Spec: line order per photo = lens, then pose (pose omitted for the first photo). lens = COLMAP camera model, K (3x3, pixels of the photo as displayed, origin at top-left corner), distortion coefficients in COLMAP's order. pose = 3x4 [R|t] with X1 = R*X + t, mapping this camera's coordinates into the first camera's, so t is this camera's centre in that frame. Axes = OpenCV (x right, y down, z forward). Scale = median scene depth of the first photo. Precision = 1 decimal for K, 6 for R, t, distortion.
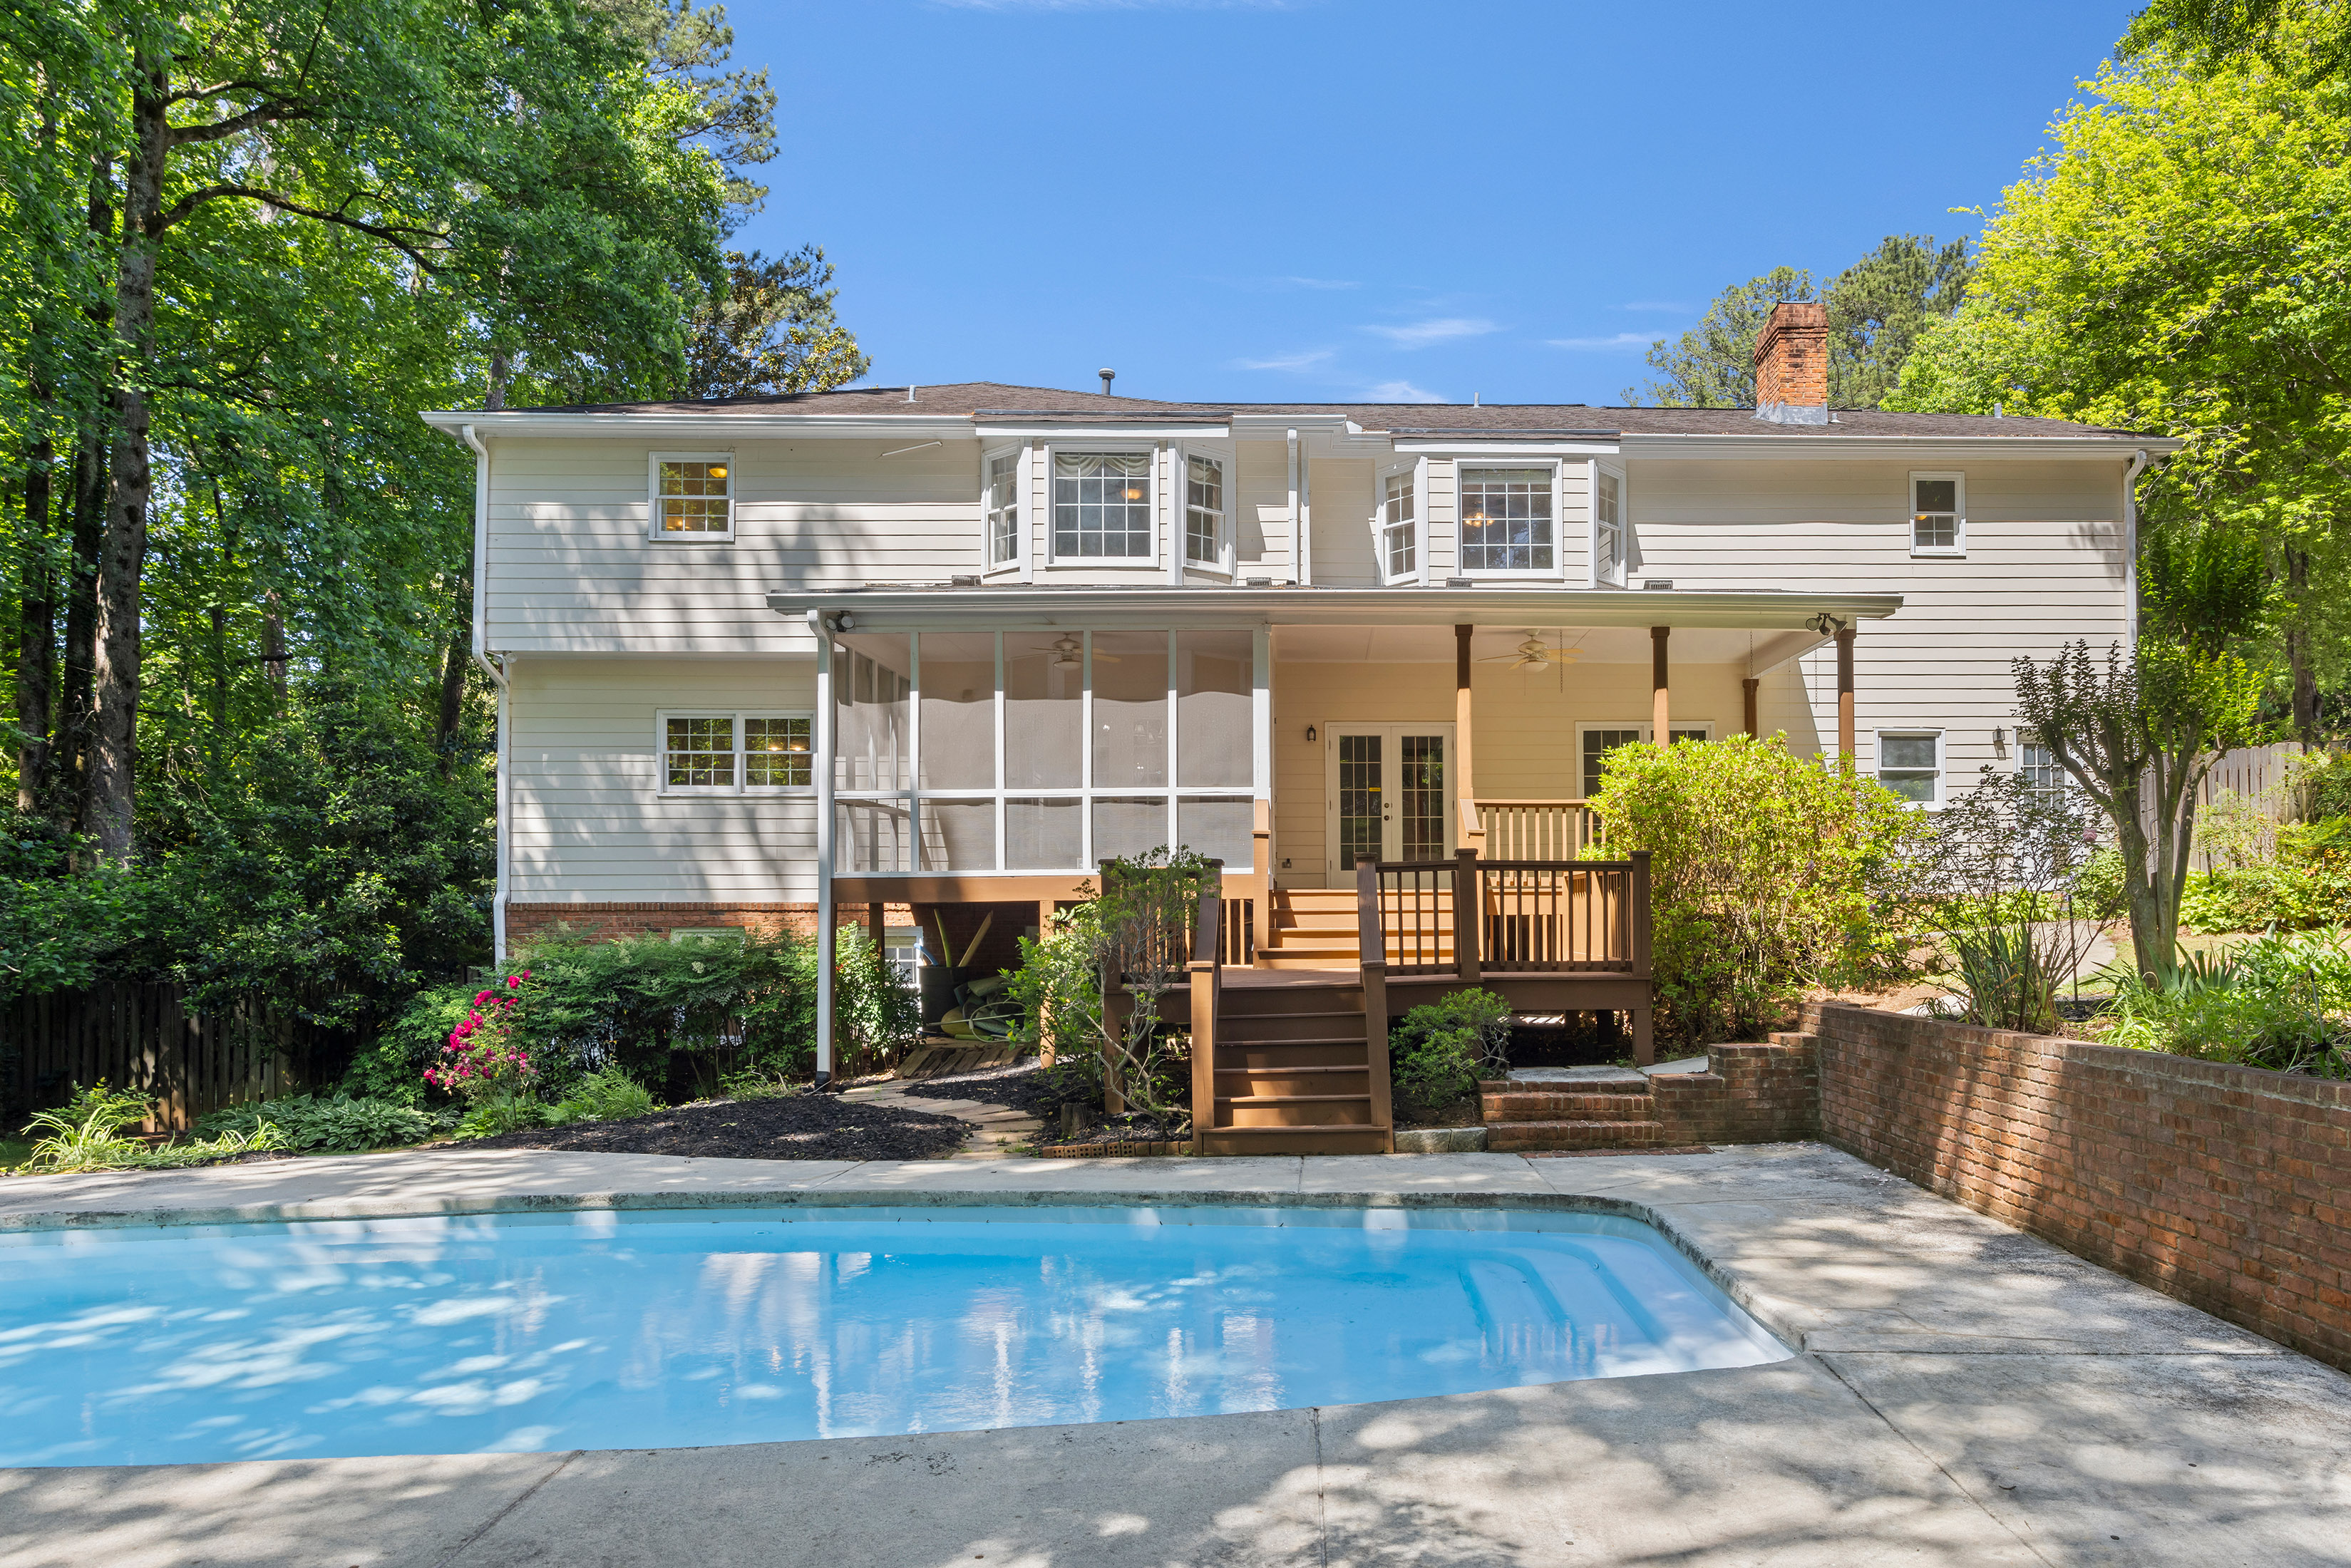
lens RADIAL K [[1597.9, 0, 1175.5], [0, 1597.9, 784.0], [0, 0, 1]] dist [-0.018918, 0.001855]
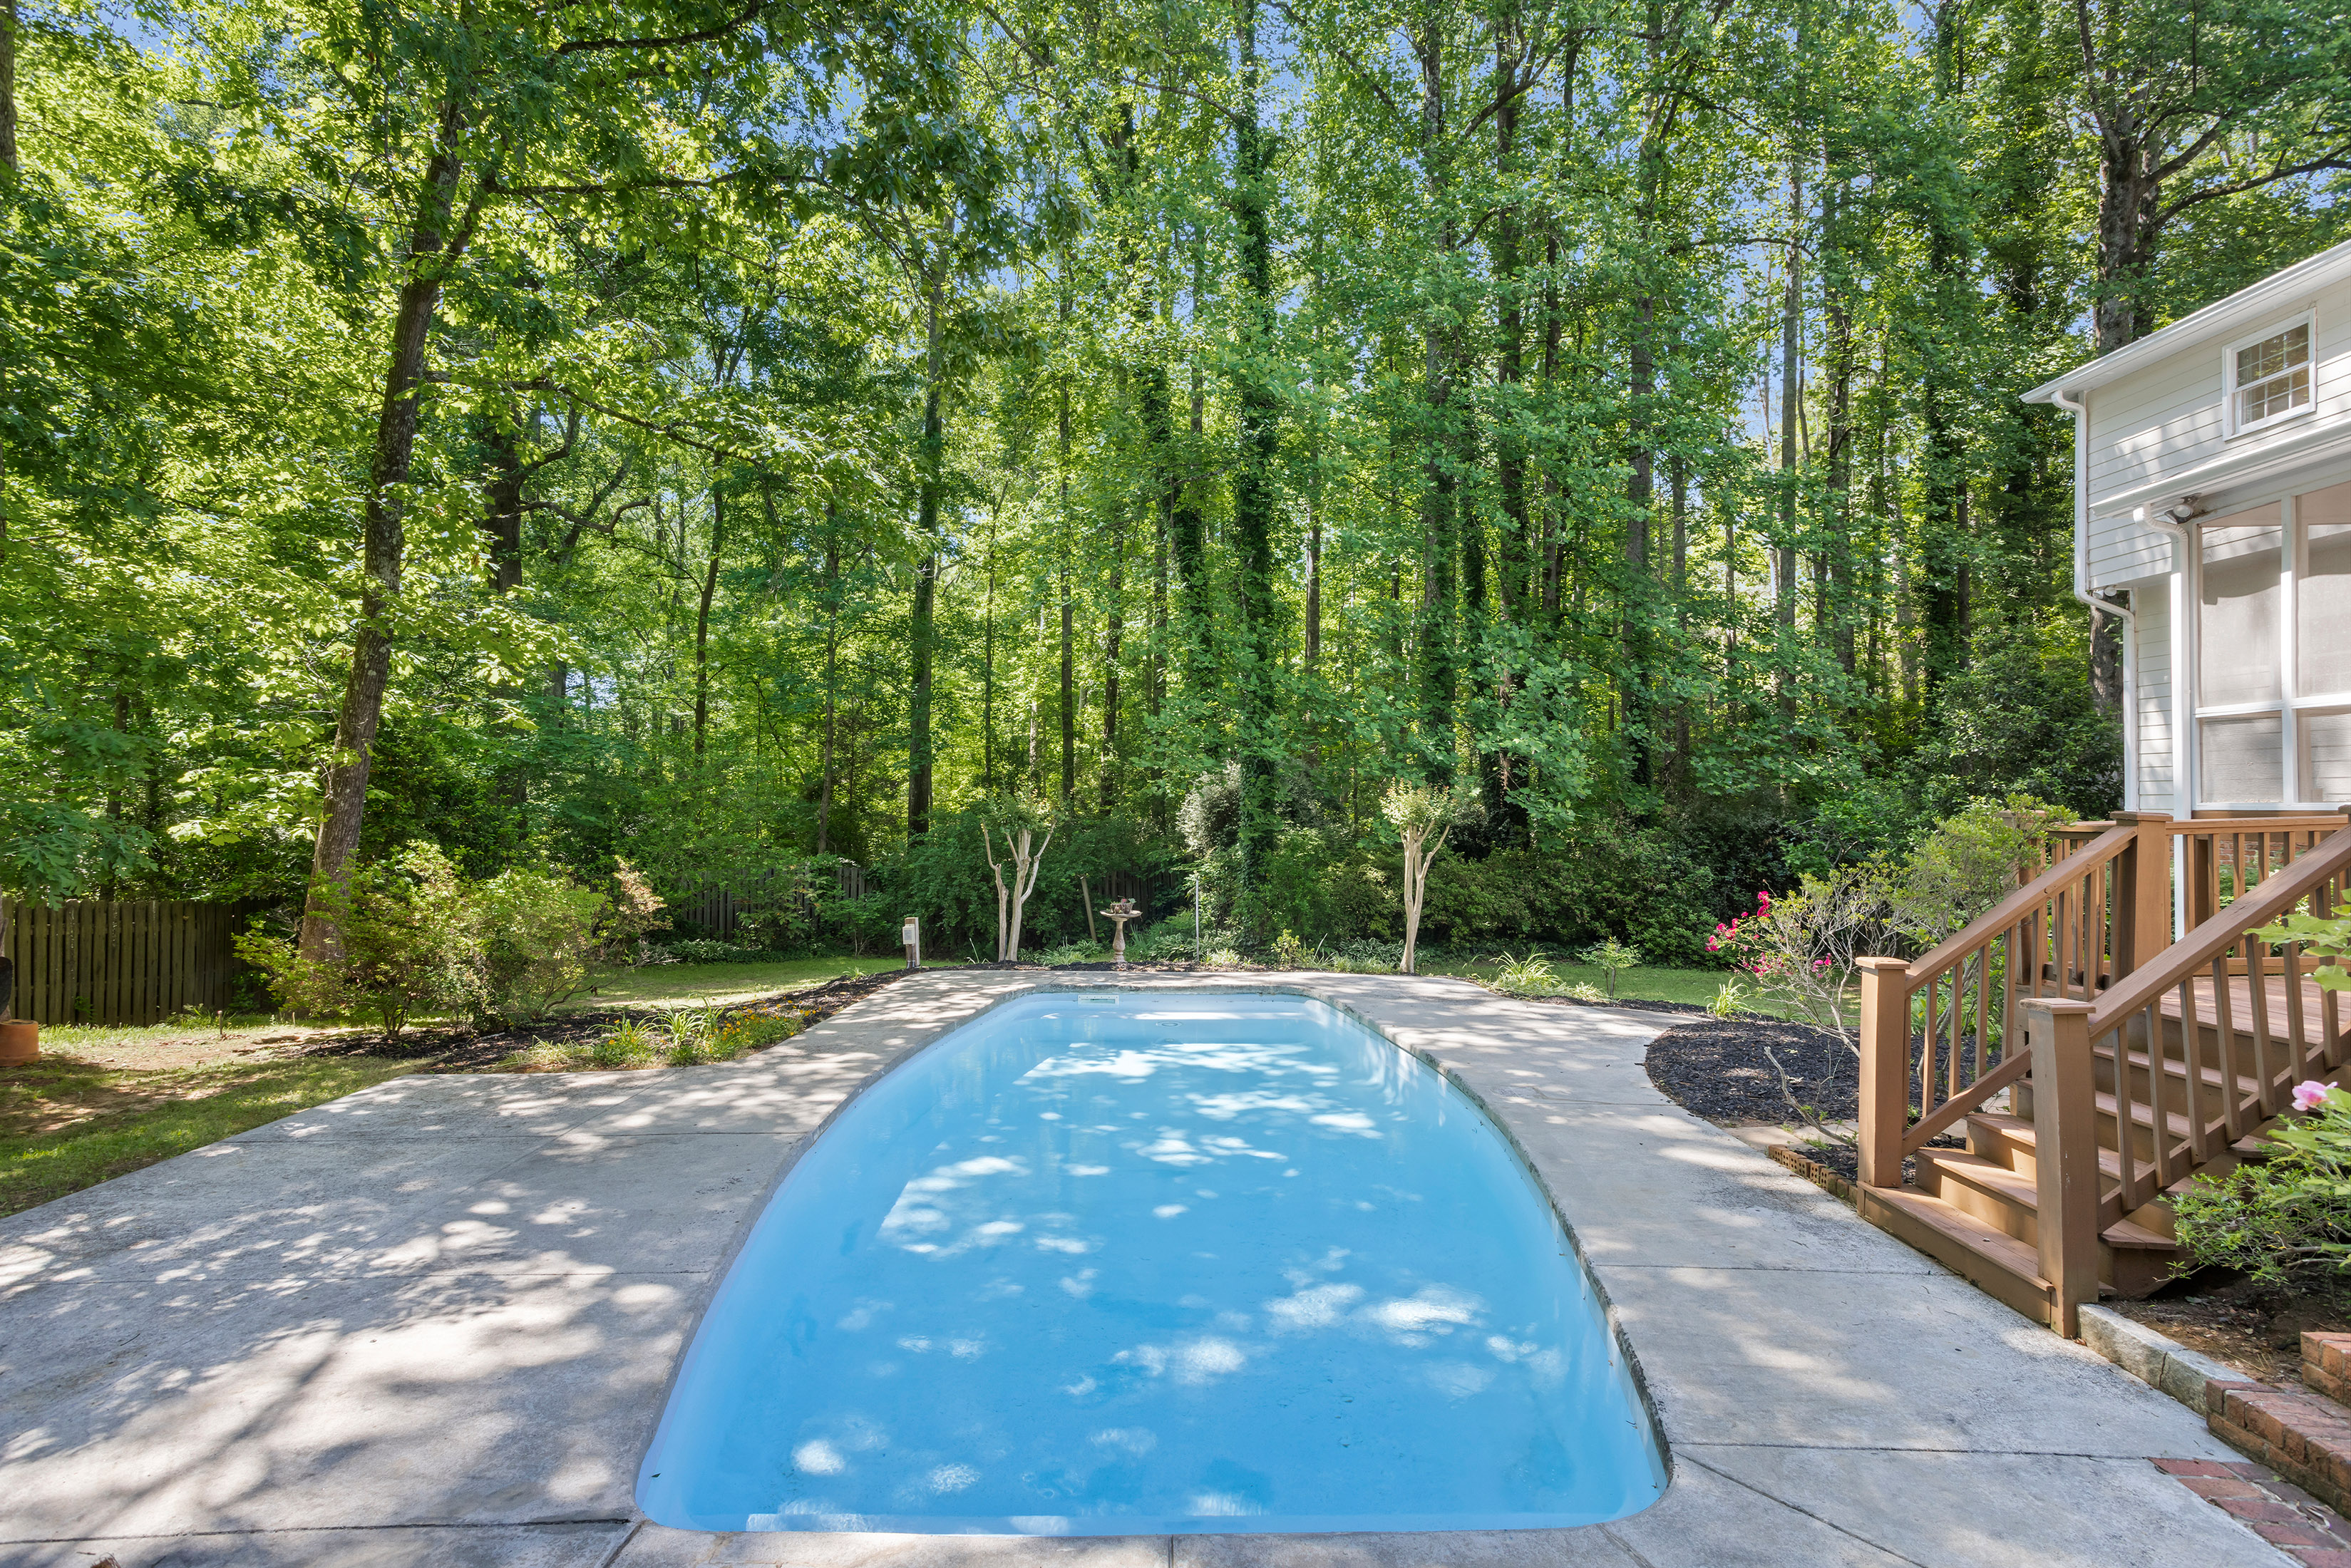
lens RADIAL K [[1135.7, 0, 1160.9], [0, 1135.7, 790.2], [0, 0, 1]] dist [-0.070757, 0.042286]
pose [[0.027542, -0.009175, -0.999579, 0.285936], [0.075761, 0.997101, -0.007064, 0.006940], [0.996746, -0.075535, 0.028157, 0.381220]]
